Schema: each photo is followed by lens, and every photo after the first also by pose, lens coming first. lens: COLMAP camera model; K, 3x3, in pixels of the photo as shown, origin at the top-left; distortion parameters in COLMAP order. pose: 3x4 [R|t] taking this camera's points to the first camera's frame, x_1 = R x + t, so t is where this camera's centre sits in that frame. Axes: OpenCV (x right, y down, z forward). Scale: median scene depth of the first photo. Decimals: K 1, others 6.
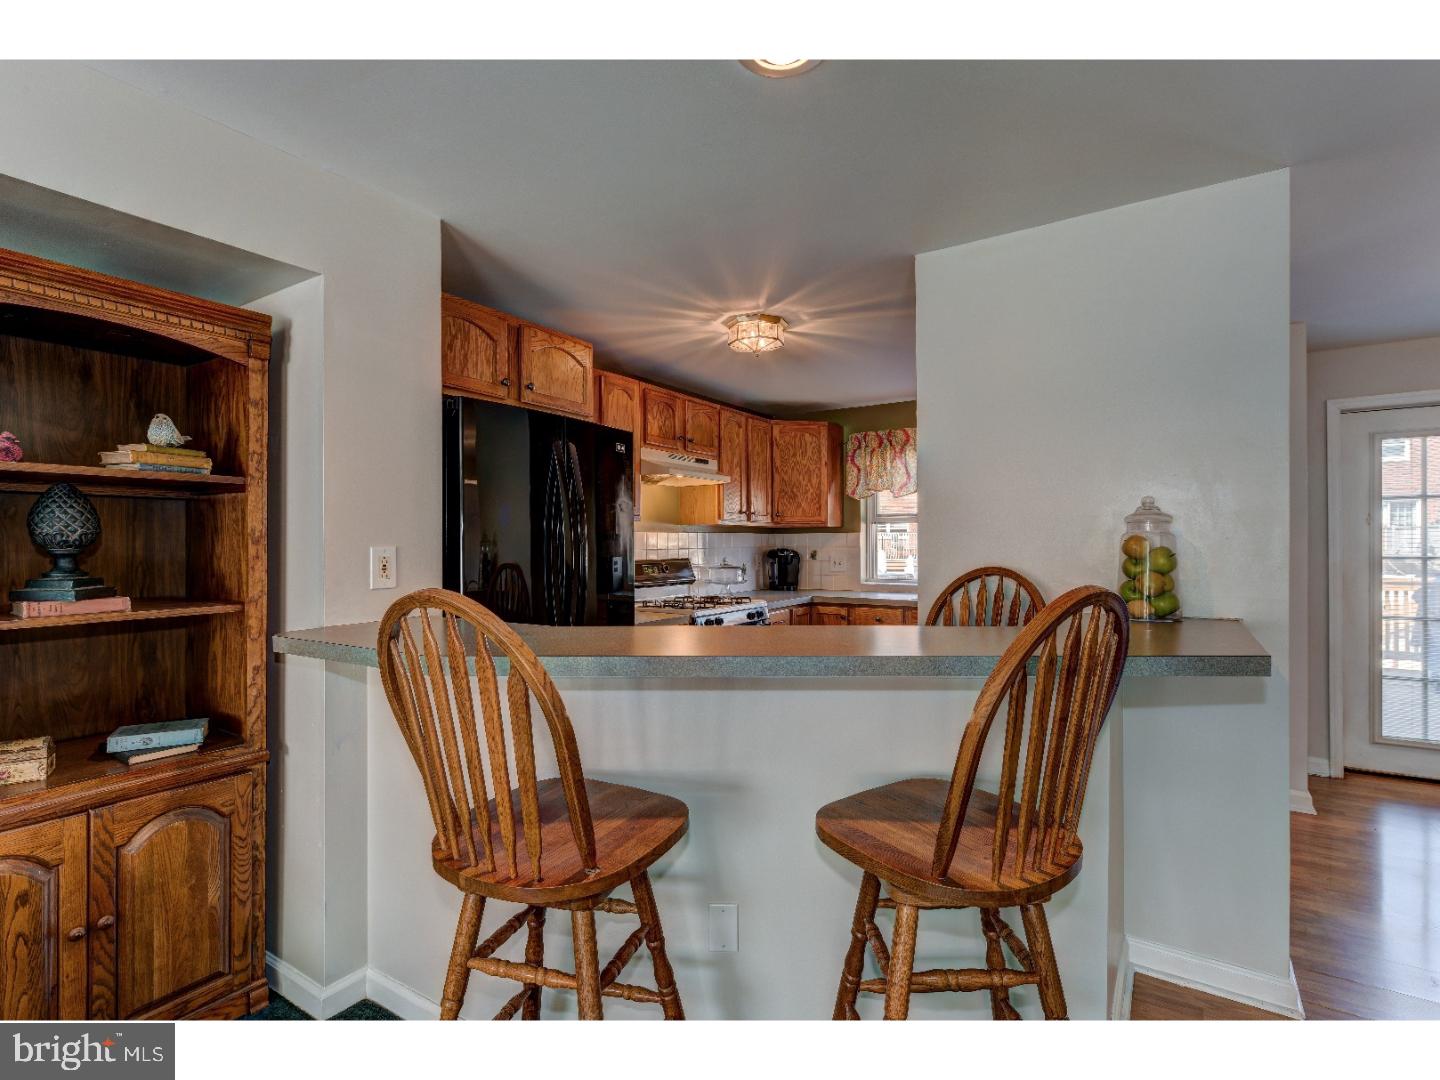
lens RADIAL K [[731.7, 0, 718.4], [0, 731.7, 544.2], [0, 0, 1]] dist [0.051767, -0.033657]
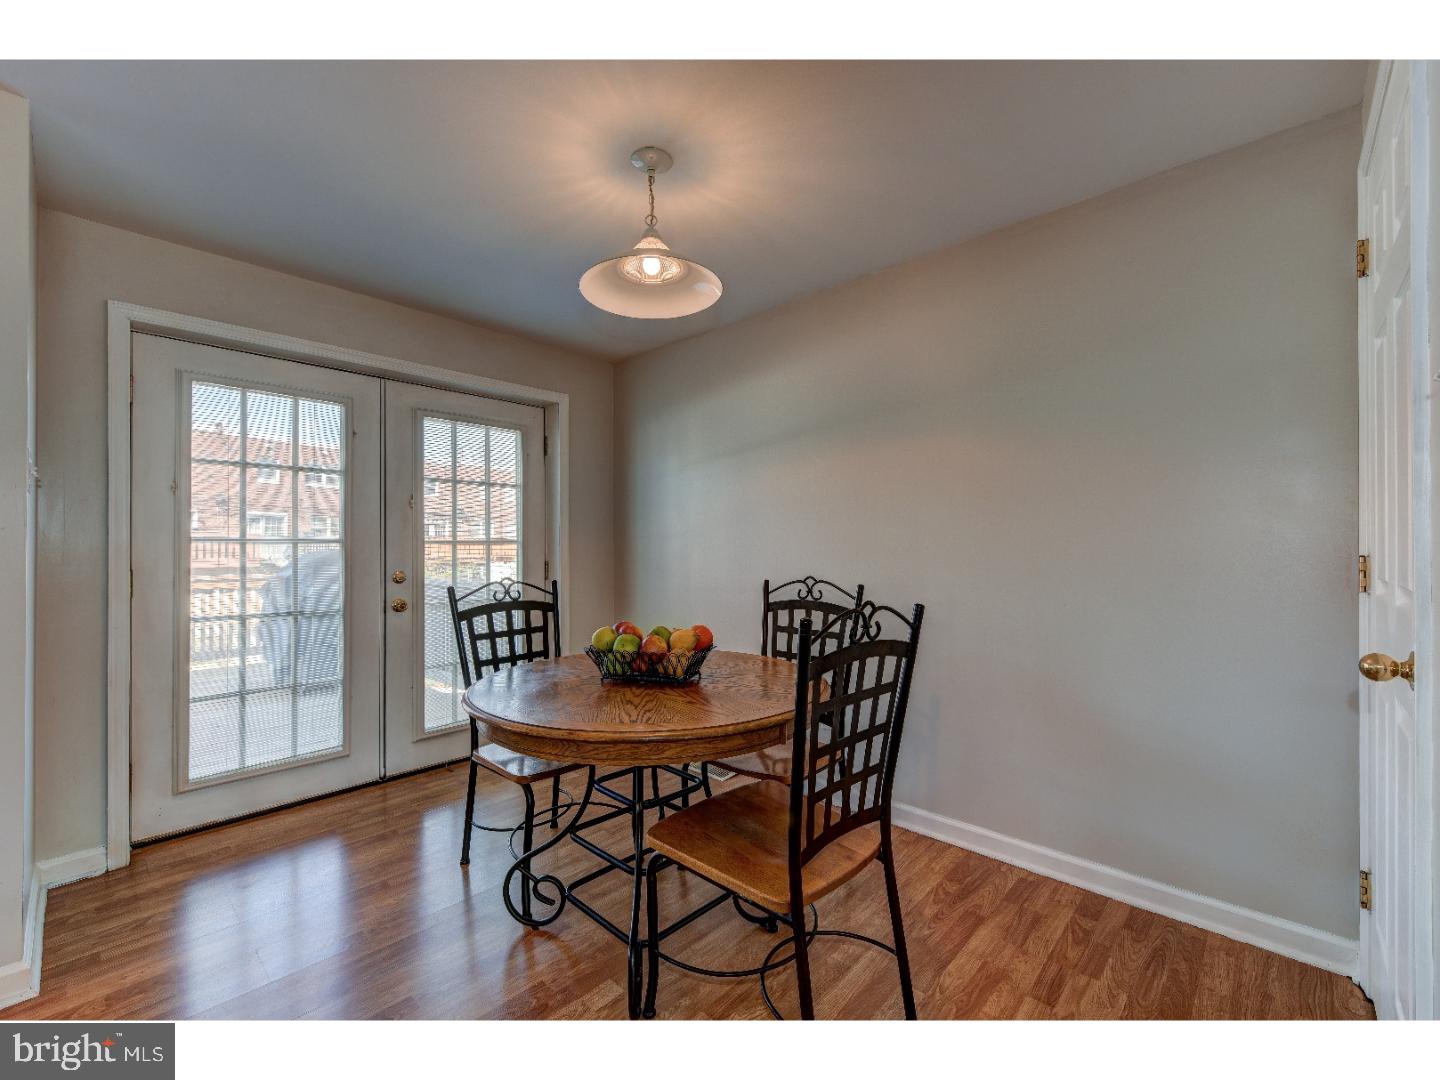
lens RADIAL K [[622.0, 0, 720.0], [0, 622.0, 540.0], [0, 0, 1]] dist [0.001553, 0.000312]
pose [[0.147291, 0.021489, 0.988860, 0.284692], [0.006407, 0.999722, -0.022679, 0.027675], [-0.989072, 0.009676, 0.147113, 0.311524]]
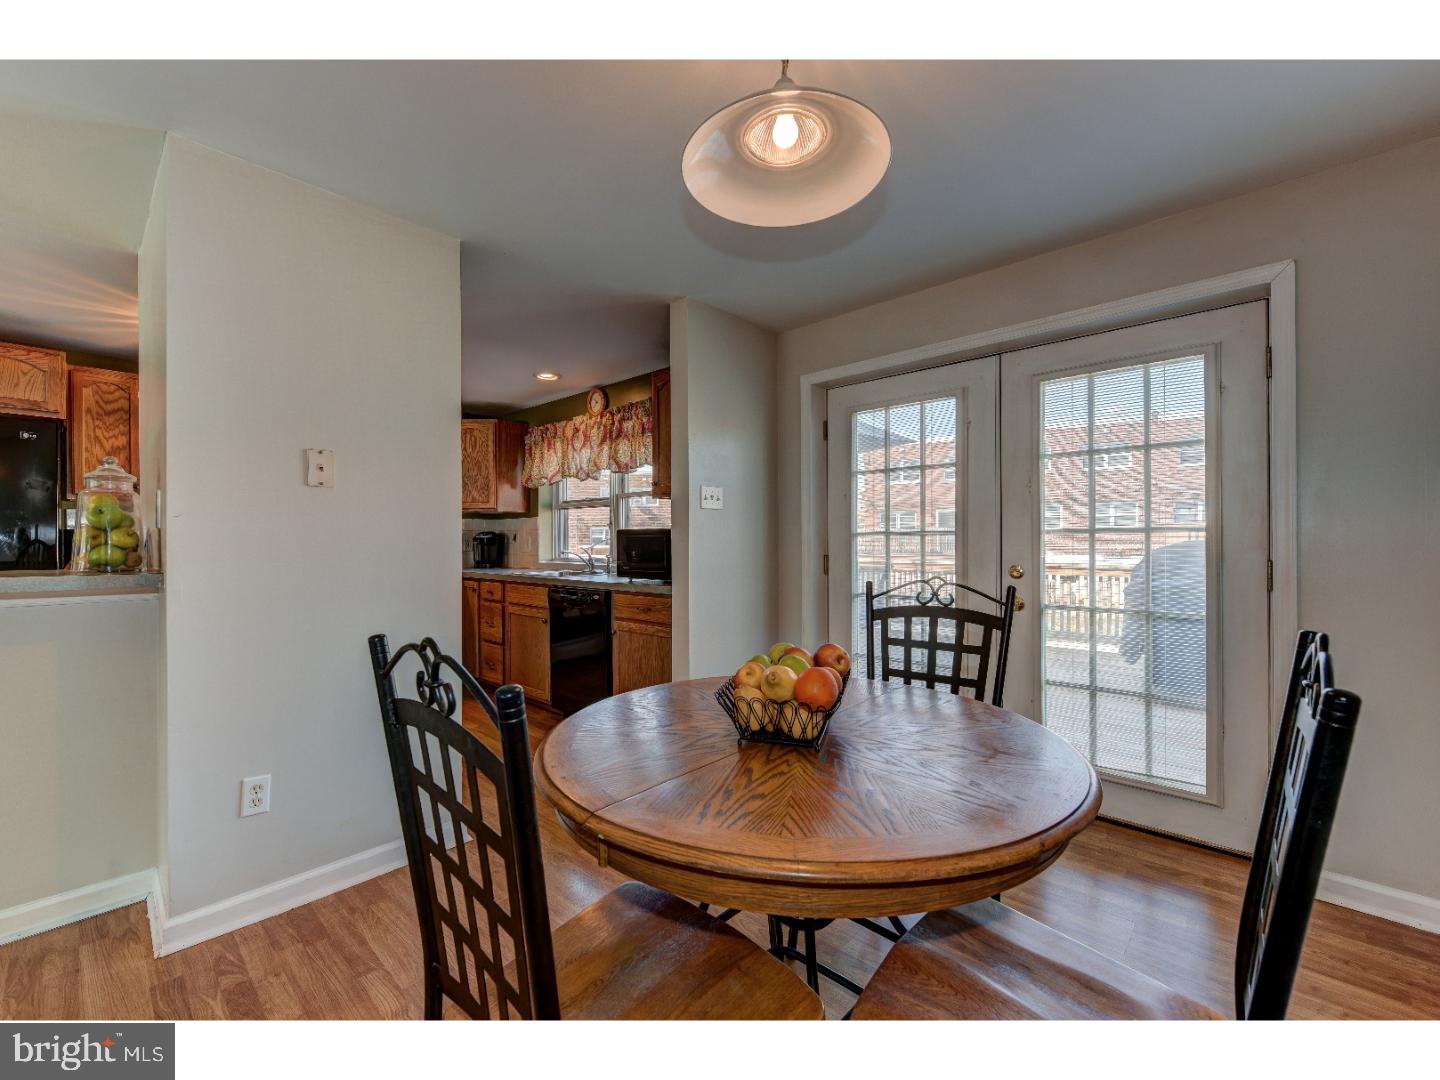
lens RADIAL K [[599.4, 0, 702.5], [0, 599.4, 540.0], [0, 0, 1]] dist [-0.000719, -0.000085]
pose [[0.985364, 0.003126, -0.170436, 0.664643], [-0.003812, 0.999986, -0.003700, 0.023853], [0.170422, 0.004296, 0.985362, 0.149818]]
